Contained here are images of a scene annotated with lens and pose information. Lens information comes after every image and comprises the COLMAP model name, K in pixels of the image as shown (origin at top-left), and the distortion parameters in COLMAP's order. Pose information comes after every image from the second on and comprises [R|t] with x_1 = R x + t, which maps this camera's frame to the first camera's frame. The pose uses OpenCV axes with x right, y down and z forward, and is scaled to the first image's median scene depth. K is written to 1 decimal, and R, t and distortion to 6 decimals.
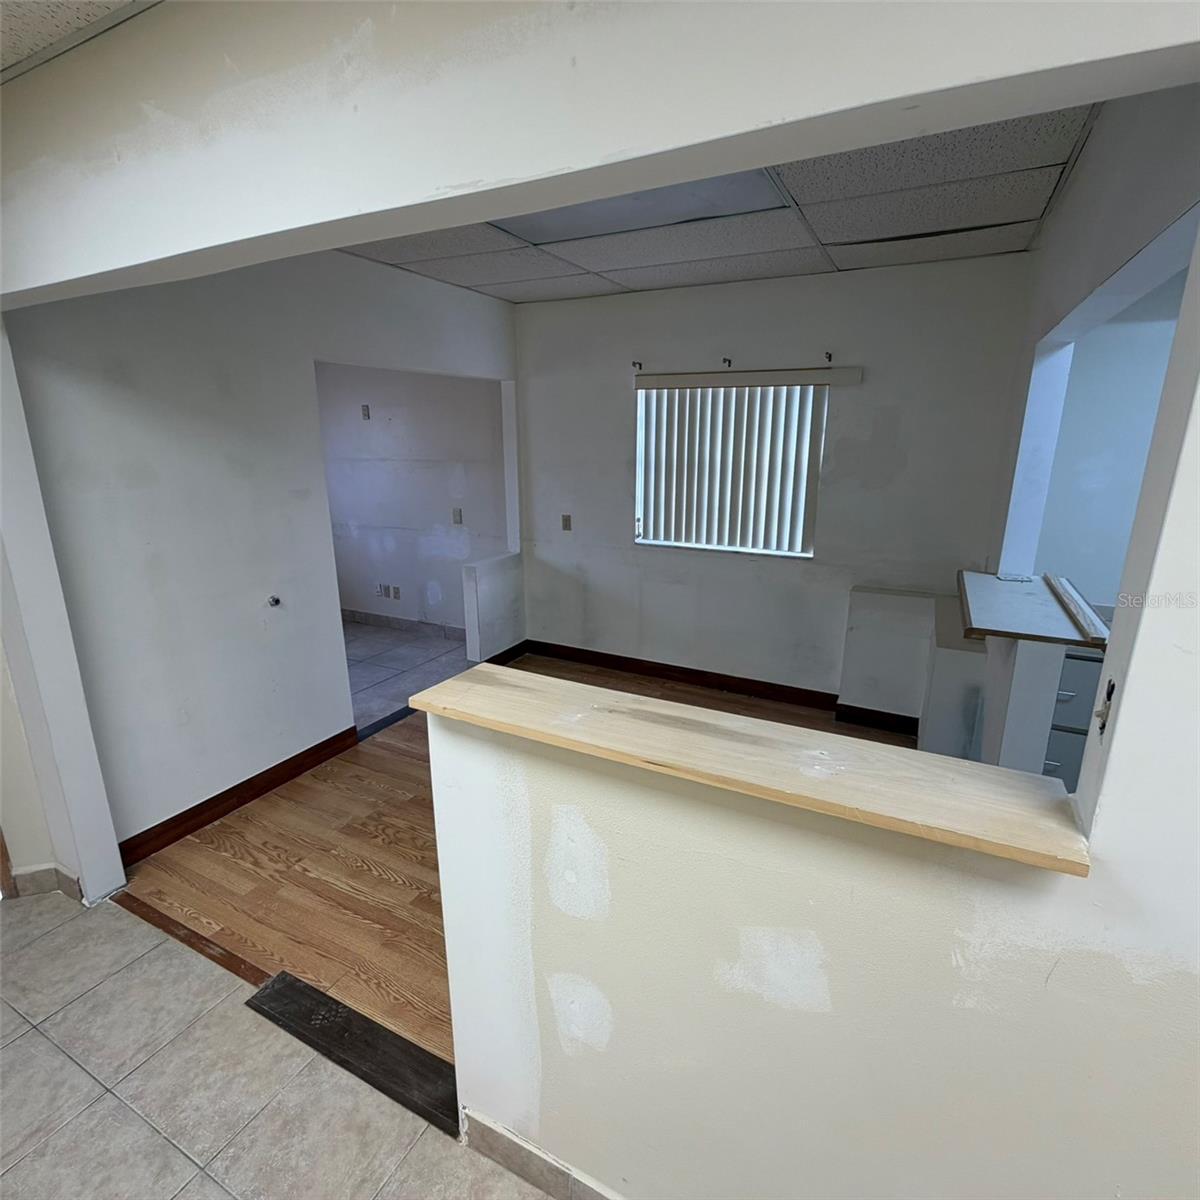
lens RADIAL K [[638.5, 0, 595.7], [0, 638.5, 600.0], [0, 0, 1]] dist [-0.000224, 0.000331]
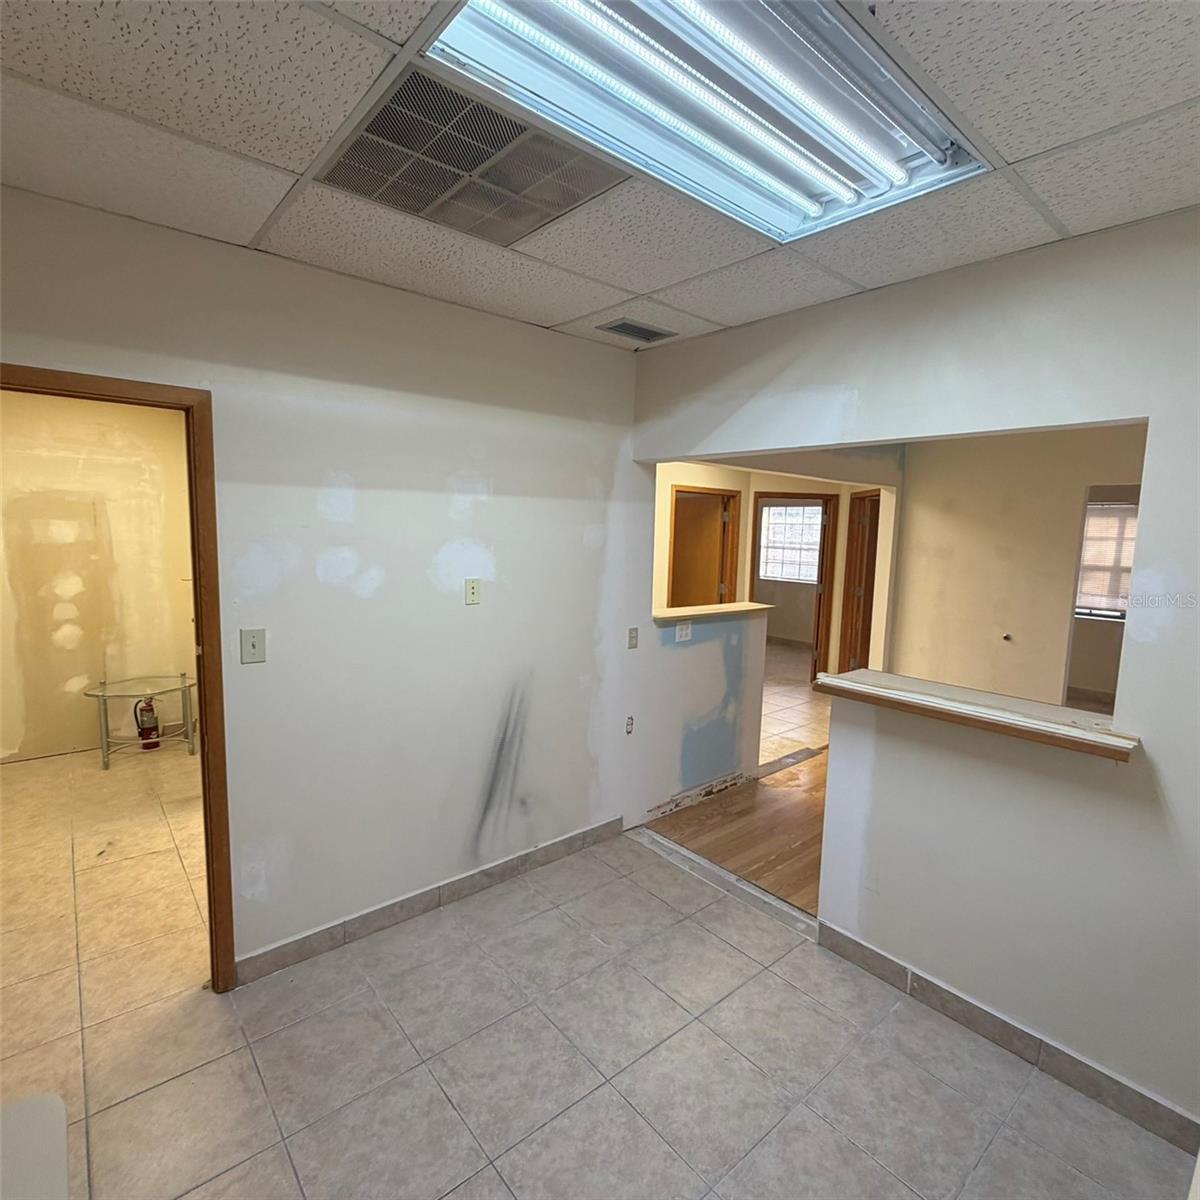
lens RADIAL K [[638.5, 0, 595.7], [0, 638.5, 600.0], [0, 0, 1]] dist [-0.000224, 0.000331]
pose [[-0.372186, 0.099330, -0.922828, 0.958173], [-0.258462, 0.943838, 0.205831, -0.106717], [0.891446, 0.315123, -0.325610, 0.414251]]
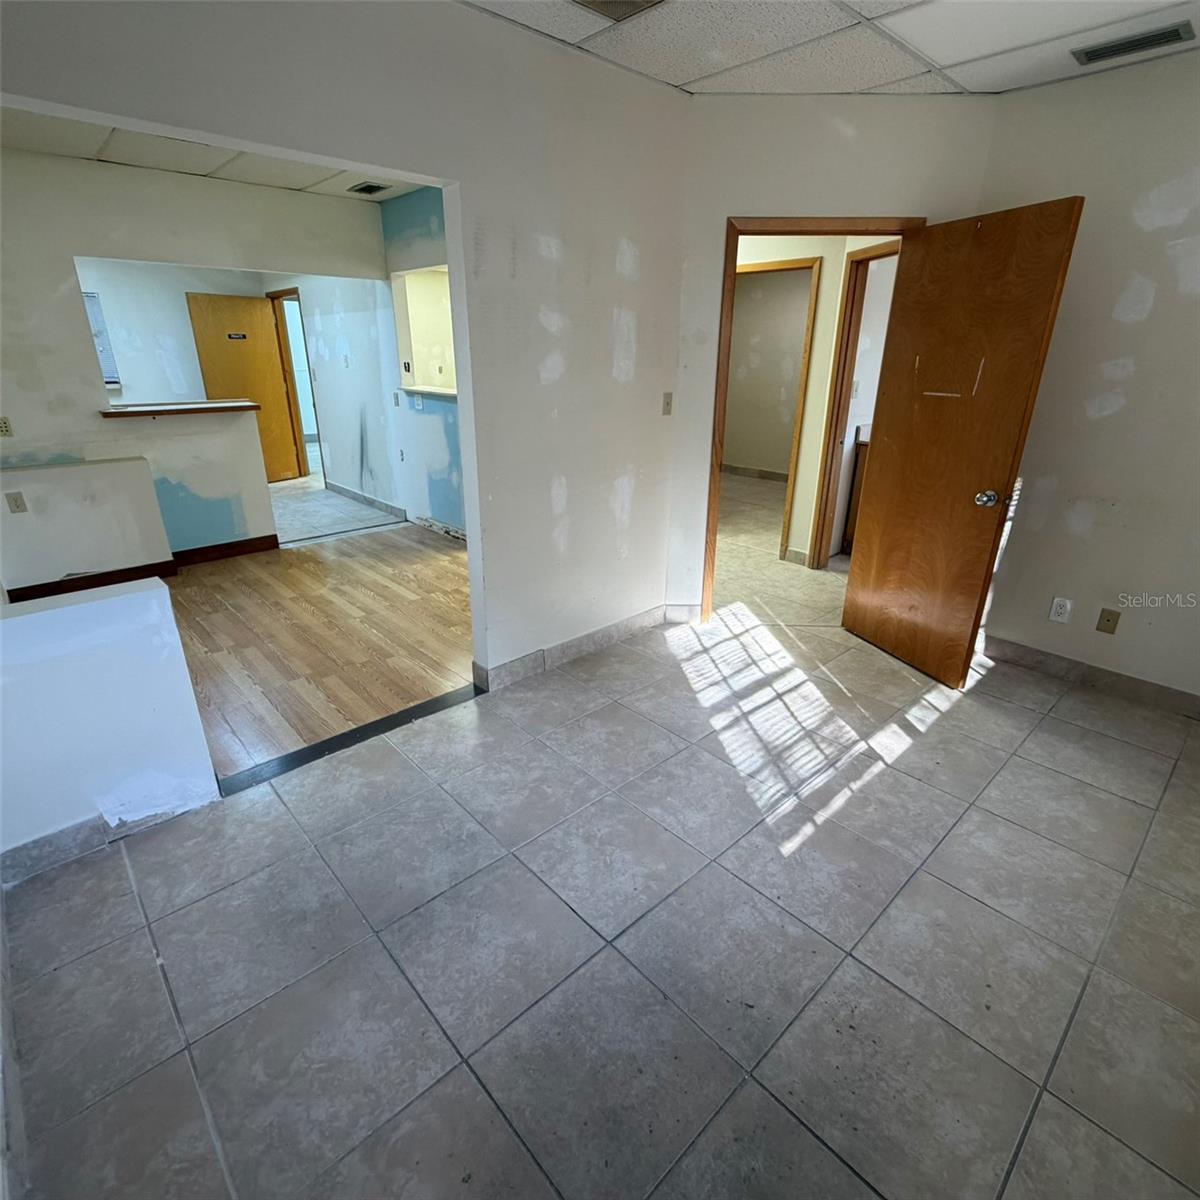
lens RADIAL K [[638.5, 0, 595.7], [0, 638.5, 600.0], [0, 0, 1]] dist [-0.000224, 0.000331]
pose [[-0.940822, -0.126660, 0.314343, -0.665978], [0.082549, 0.813952, 0.575038, -0.293410], [-0.328694, 0.566957, -0.755328, 1.306336]]
